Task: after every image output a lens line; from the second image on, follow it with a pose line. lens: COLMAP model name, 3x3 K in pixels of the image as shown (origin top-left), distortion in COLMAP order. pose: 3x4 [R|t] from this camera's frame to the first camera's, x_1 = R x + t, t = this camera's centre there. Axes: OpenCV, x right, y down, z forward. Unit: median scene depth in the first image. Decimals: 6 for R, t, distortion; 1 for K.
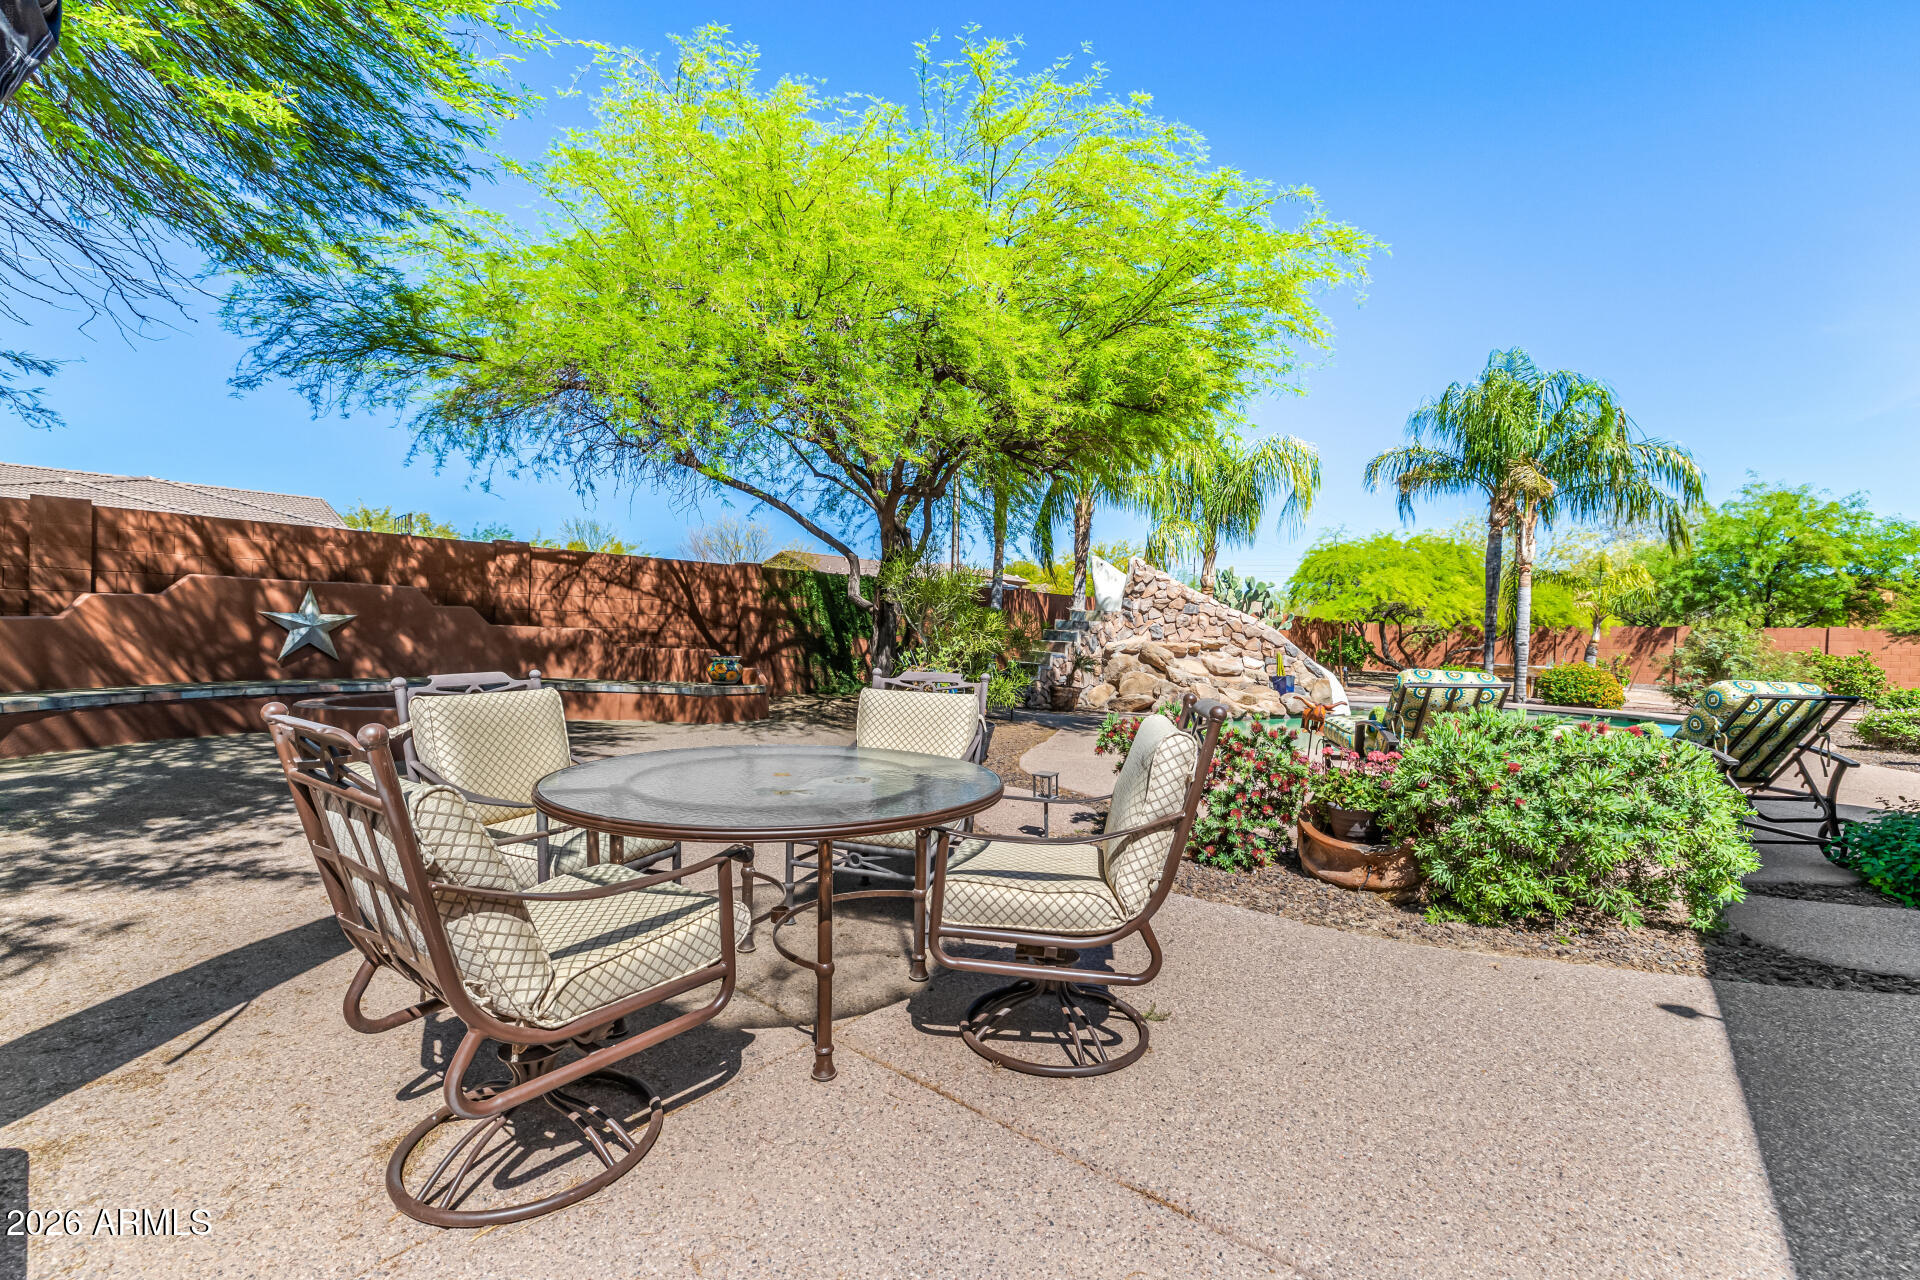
lens RADIAL K [[838.7, 0, 960.6], [0, 838.7, 645.6], [0, 0, 1]] dist [0.000142, 0.000016]
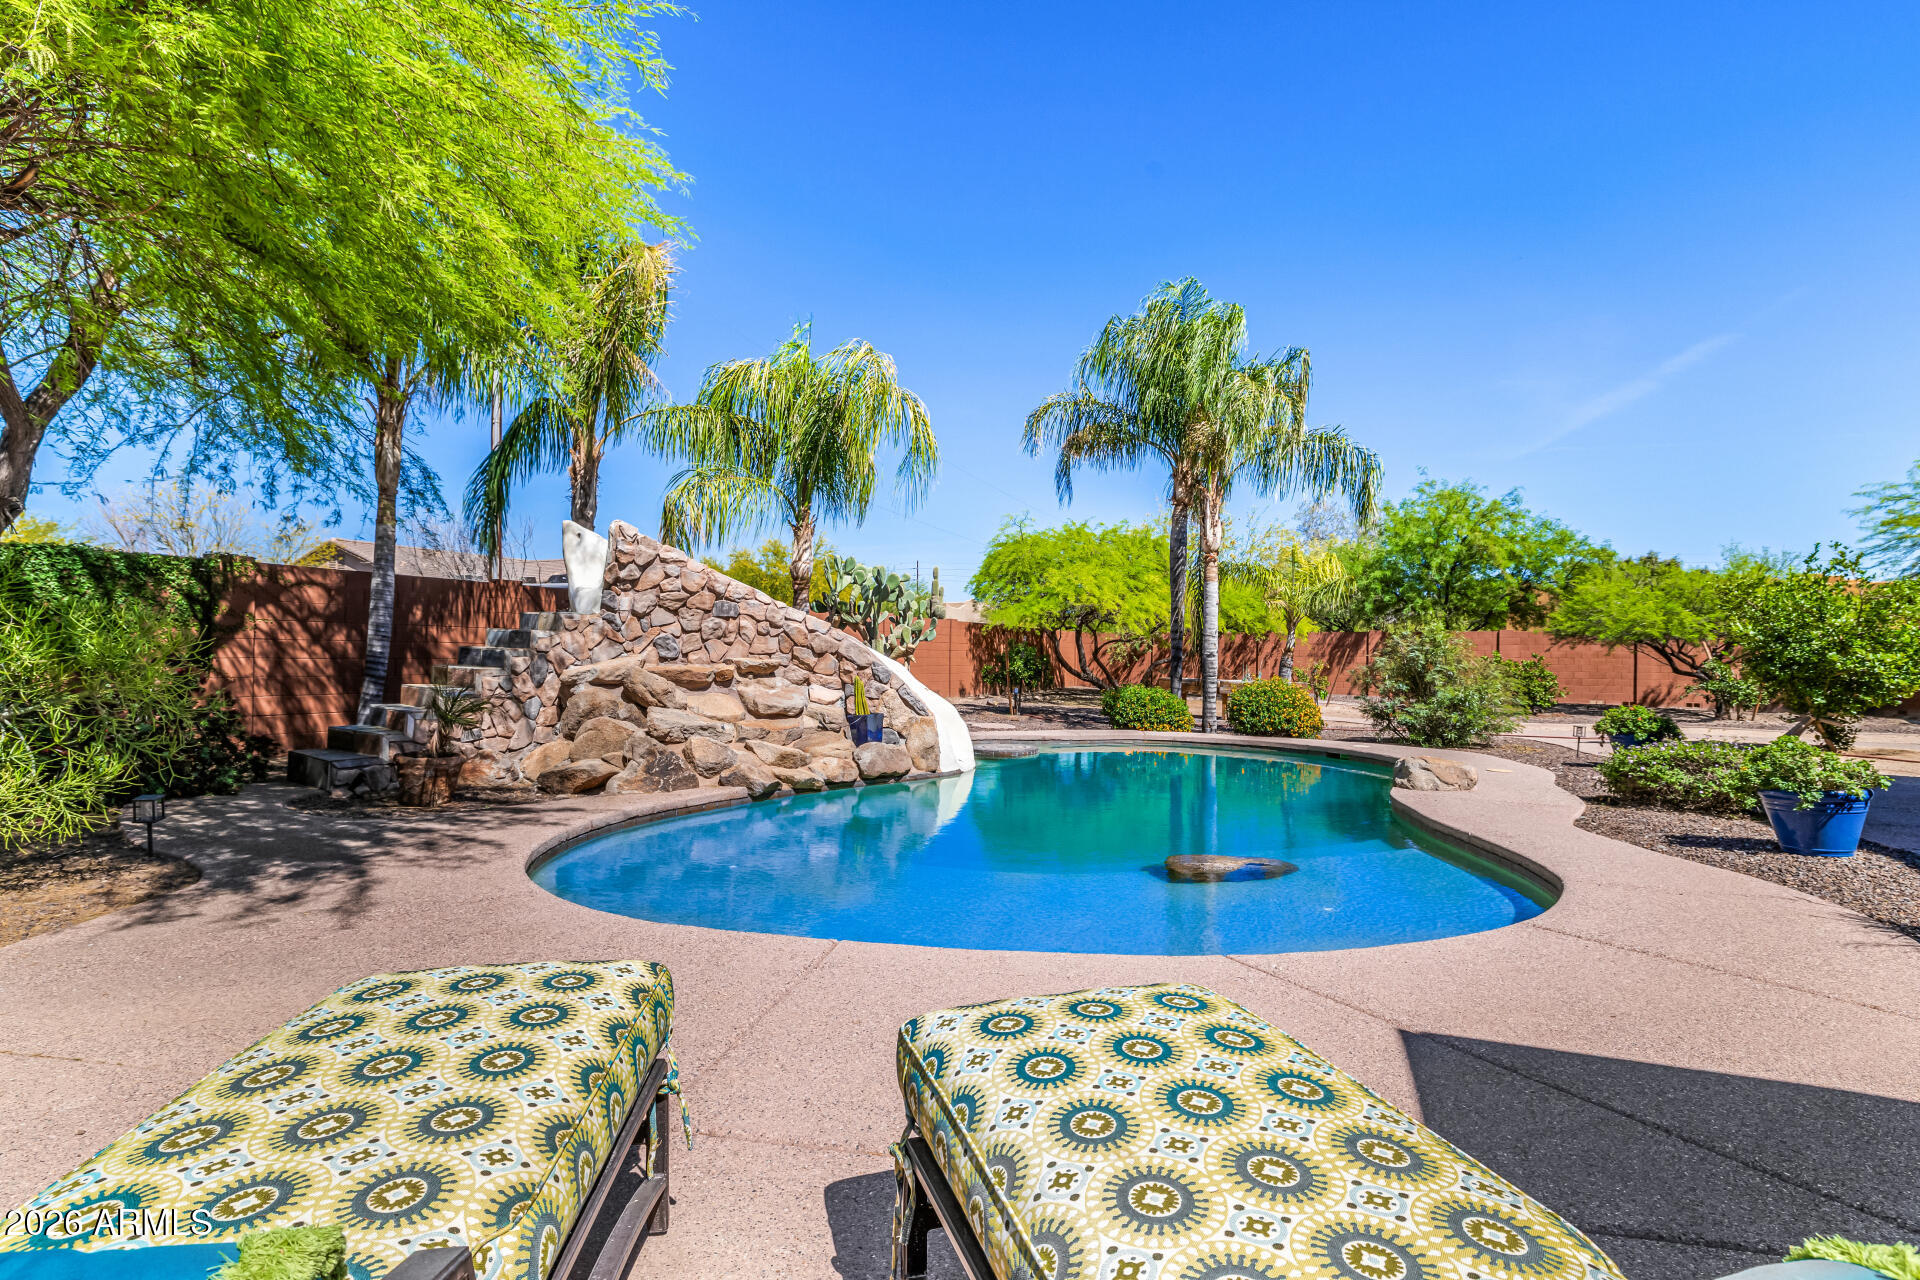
lens RADIAL K [[949.9, 0, 960.0], [0, 949.9, 640.0], [0, 0, 1]] dist [-0.018778, -0.000160]
pose [[0.954239, -0.013715, 0.298732, 0.238080], [0.020646, 0.999586, -0.020058, -0.003785], [-0.298333, 0.025308, 0.954126, 0.295920]]
